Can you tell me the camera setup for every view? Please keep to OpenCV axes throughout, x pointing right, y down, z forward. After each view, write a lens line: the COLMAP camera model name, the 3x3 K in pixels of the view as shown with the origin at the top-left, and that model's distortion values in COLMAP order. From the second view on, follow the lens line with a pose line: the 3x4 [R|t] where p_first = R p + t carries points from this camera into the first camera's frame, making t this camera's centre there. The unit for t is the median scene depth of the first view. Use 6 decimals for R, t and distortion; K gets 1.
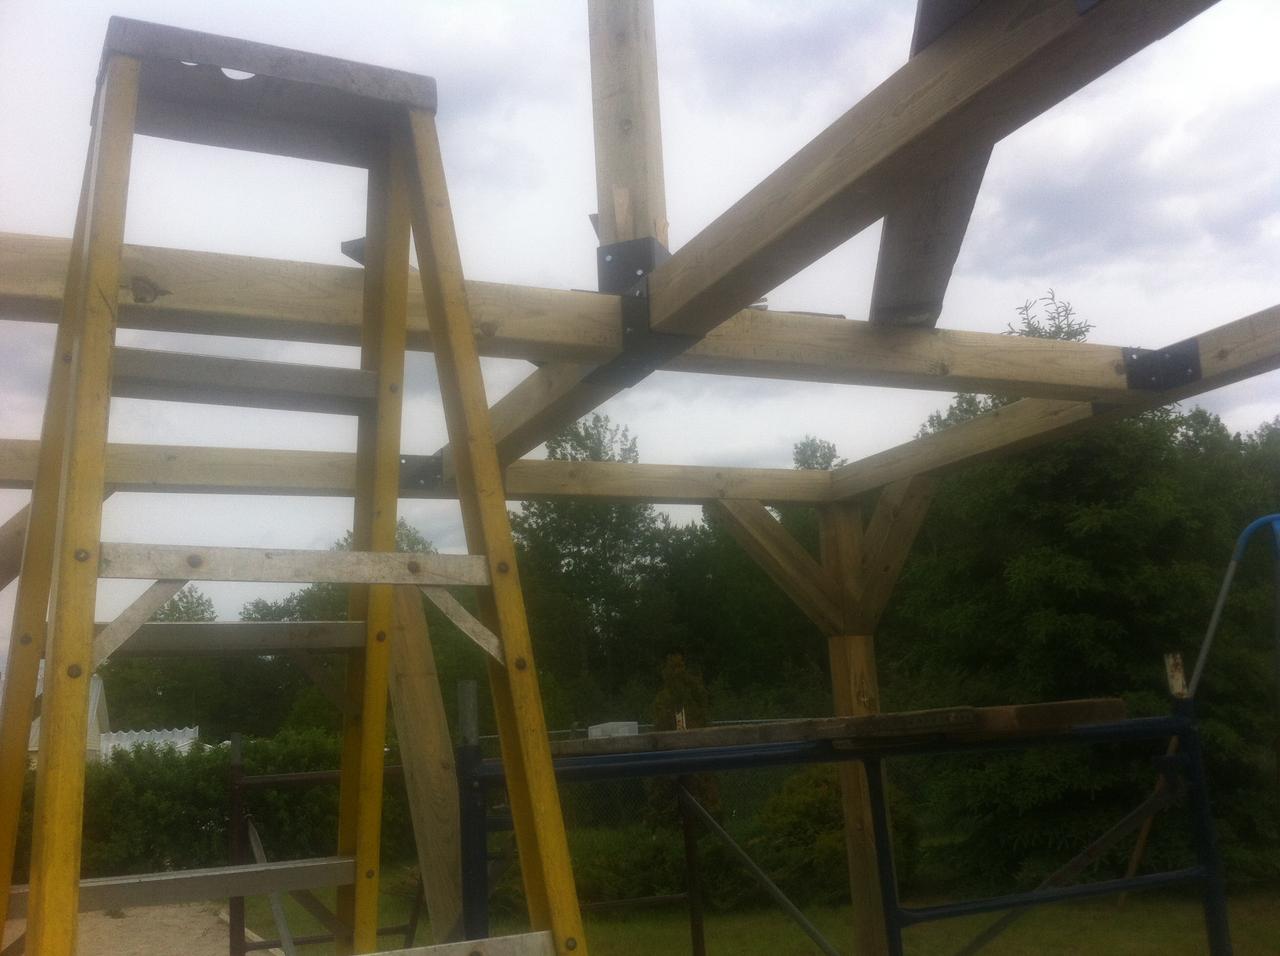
lens RADIAL K [[1279.5, 0, 640.0], [0, 1279.5, 478.0], [0, 0, 1]] dist [0.117280, -0.244081]
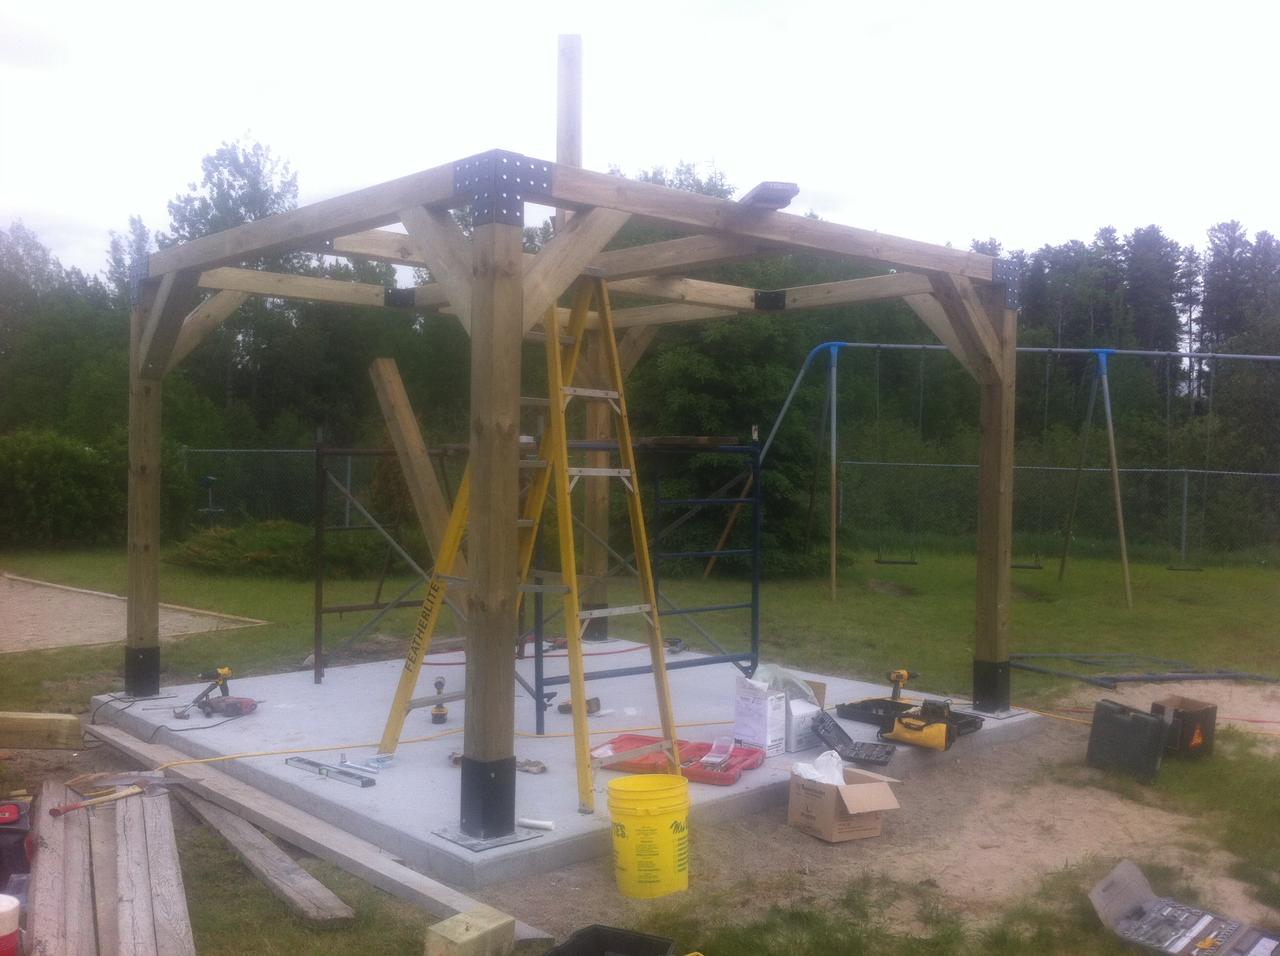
lens RADIAL K [[1279.5, 0, 640.0], [0, 1279.5, 478.0], [0, 0, 1]] dist [0.117280, -0.244081]
pose [[0.954782, 0.066834, 0.289697, -0.133098], [-0.121716, 0.976876, 0.175780, -0.045940], [-0.271250, -0.203093, 0.940838, -0.343923]]
